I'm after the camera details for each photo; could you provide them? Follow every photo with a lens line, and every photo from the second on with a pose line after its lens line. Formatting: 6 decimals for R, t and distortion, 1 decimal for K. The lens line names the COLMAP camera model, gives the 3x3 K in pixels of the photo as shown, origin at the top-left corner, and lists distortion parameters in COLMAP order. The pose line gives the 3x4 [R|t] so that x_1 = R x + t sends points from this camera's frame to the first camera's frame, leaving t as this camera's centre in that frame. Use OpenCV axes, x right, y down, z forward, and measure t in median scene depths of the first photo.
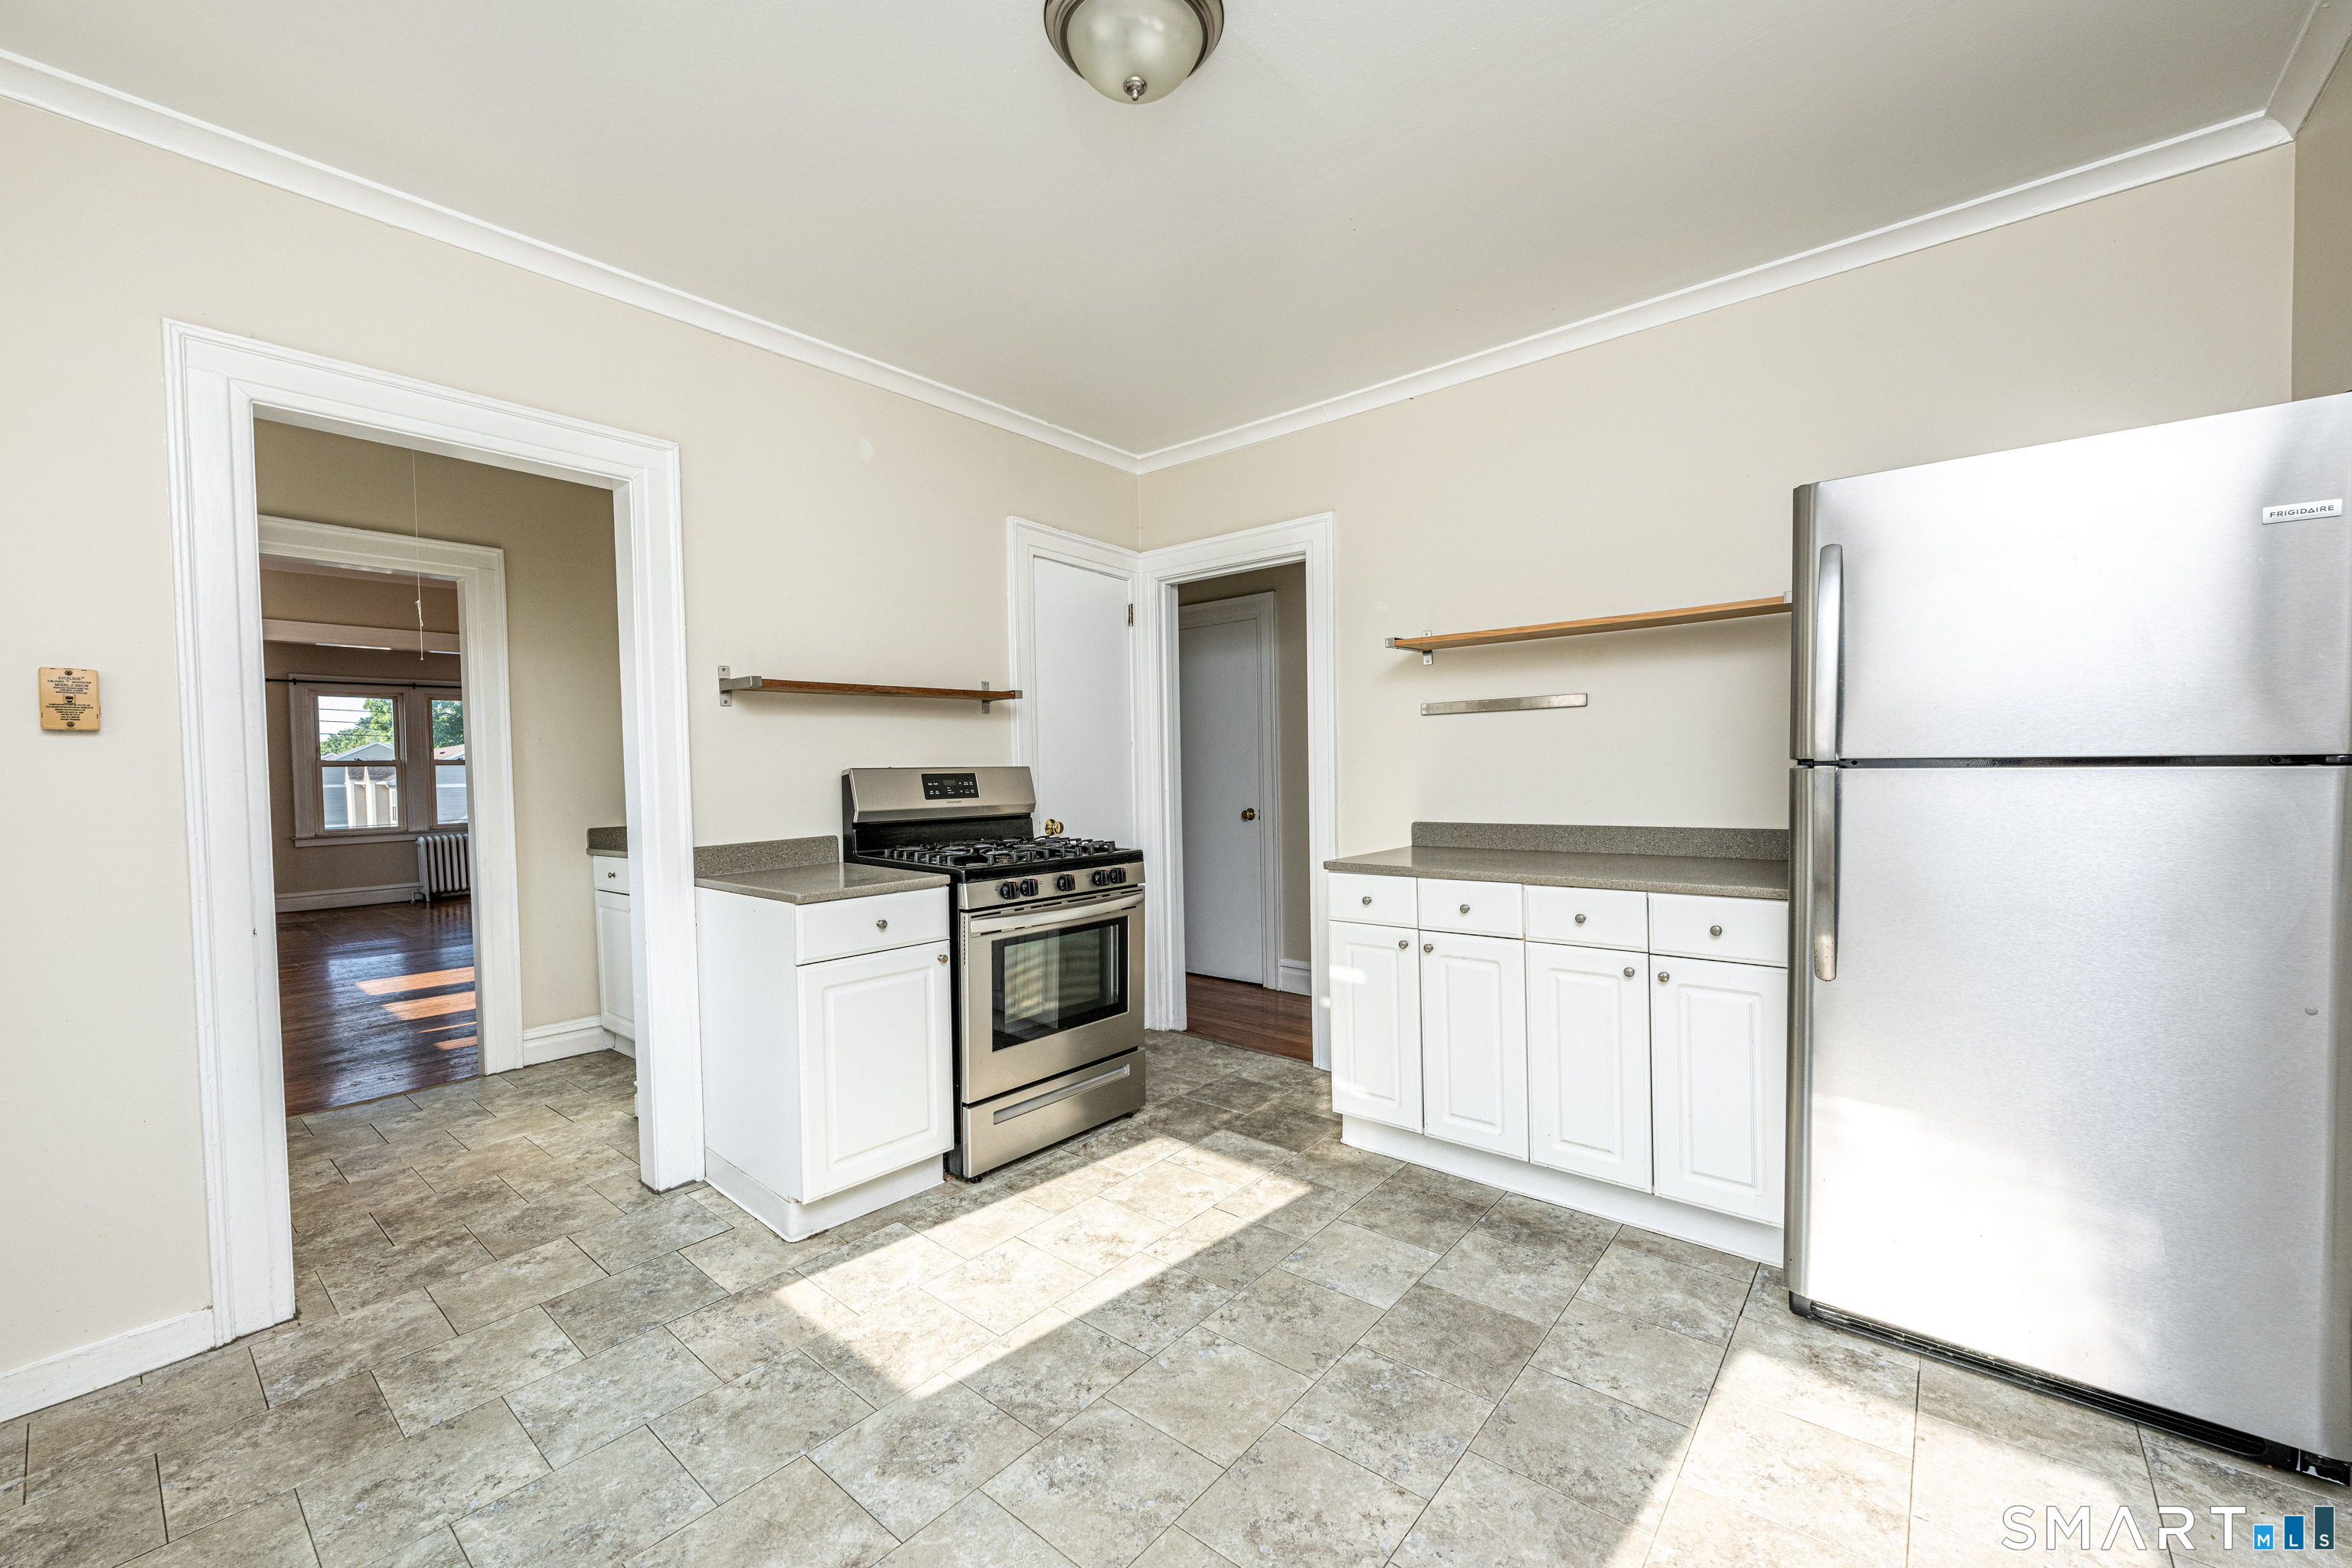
lens RADIAL K [[940.3, 0, 1169.8], [0, 940.3, 787.5], [0, 0, 1]] dist [0.000878, 0.000200]
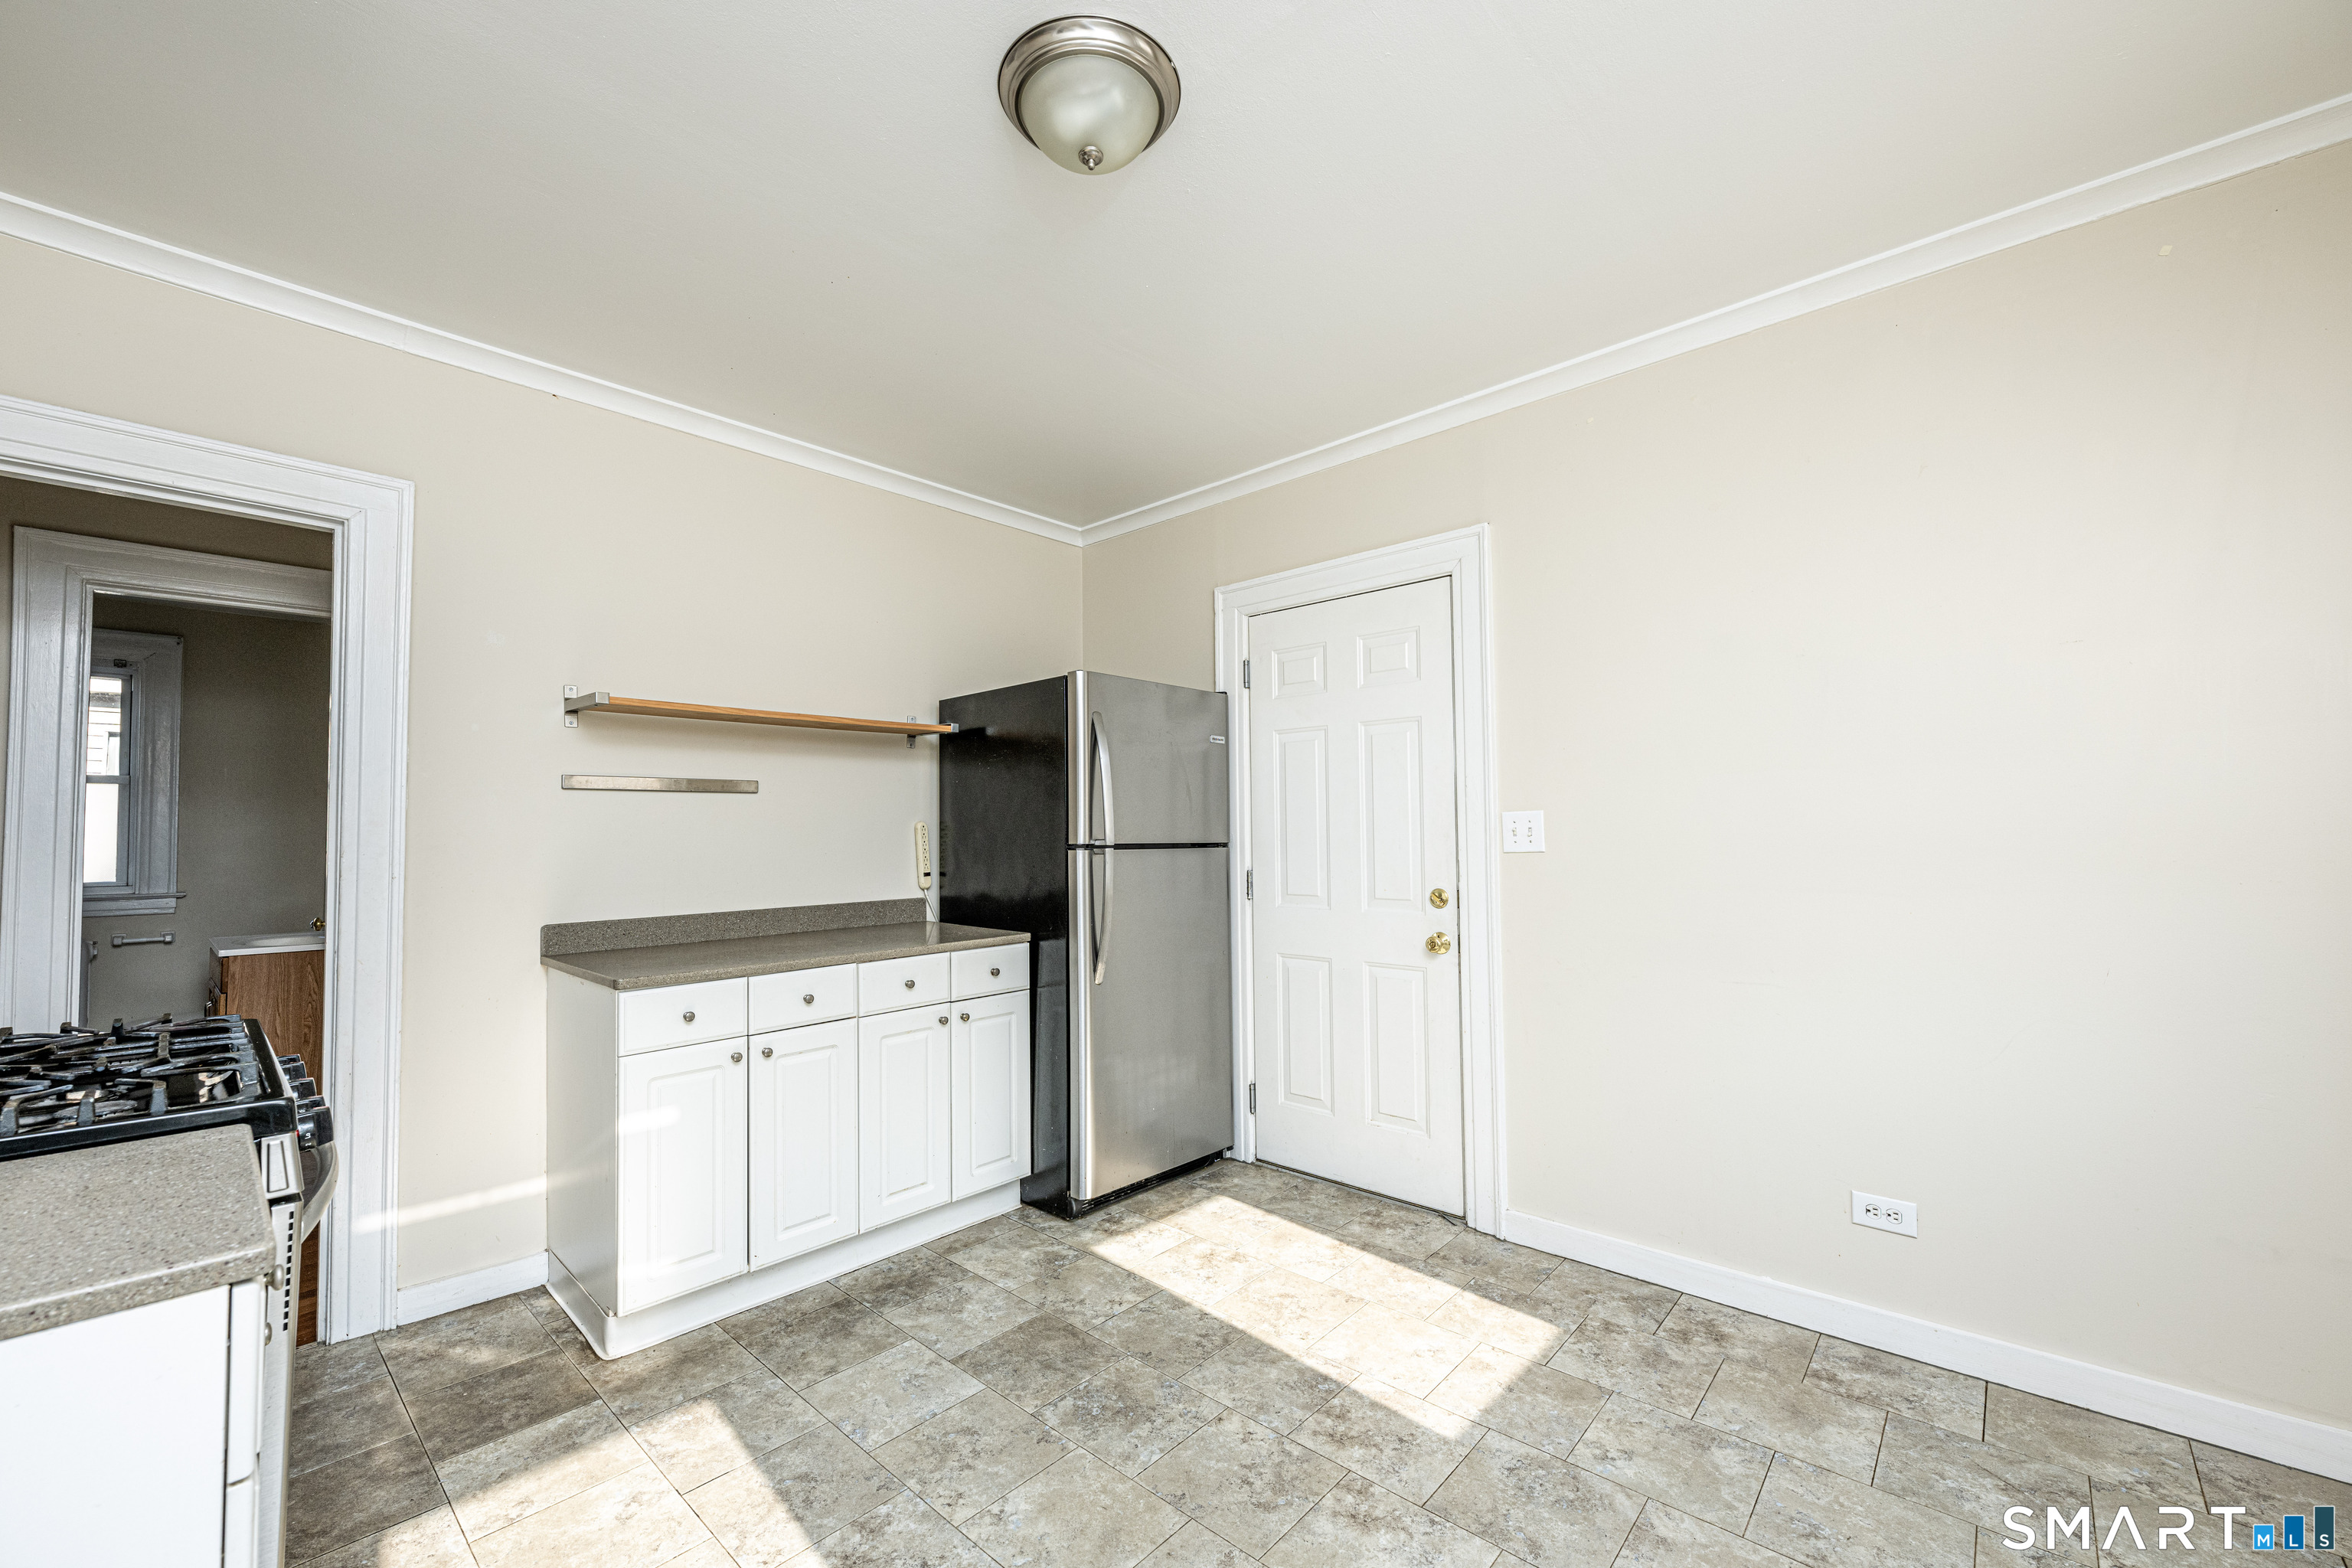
lens RADIAL K [[896.2, 0, 1176.0], [0, 896.2, 784.0], [0, 0, 1]] dist [-0.001180, -0.000018]
pose [[0.039213, 0.084038, 0.995691, -0.673236], [0.031293, 0.995865, -0.085285, 0.002481], [-0.998741, 0.034503, 0.036421, 0.649706]]
